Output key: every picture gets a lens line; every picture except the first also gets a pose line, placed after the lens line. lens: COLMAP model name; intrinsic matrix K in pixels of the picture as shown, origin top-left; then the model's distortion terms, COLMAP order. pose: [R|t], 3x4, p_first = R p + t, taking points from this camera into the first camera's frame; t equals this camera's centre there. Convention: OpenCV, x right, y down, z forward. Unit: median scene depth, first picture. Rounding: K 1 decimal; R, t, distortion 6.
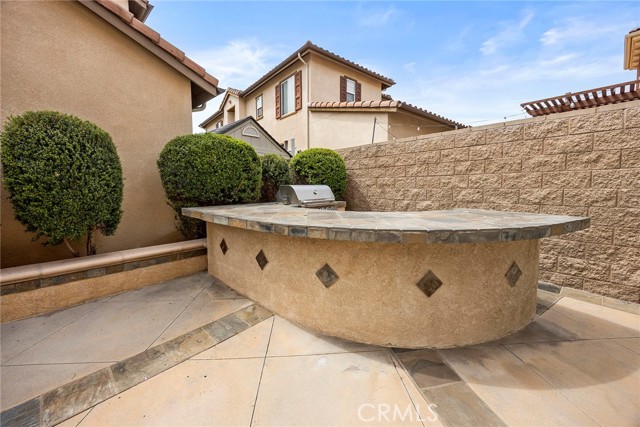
lens RADIAL K [[244.7, 0, 318.6], [0, 244.7, 206.7], [0, 0, 1]] dist [0.001095, 0.000146]
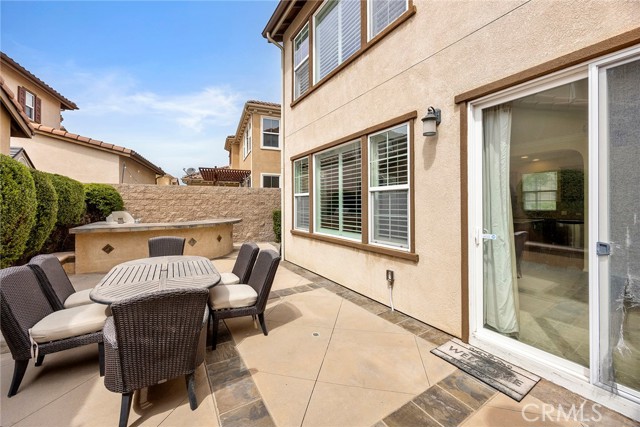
lens RADIAL K [[244.7, 0, 318.6], [0, 244.7, 206.7], [0, 0, 1]] dist [0.001095, 0.000146]
pose [[0.280543, -0.006131, 0.959822, -1.149826], [0.077064, 0.996895, -0.016157, 0.006105], [-0.956743, 0.078501, 0.280144, -0.649996]]
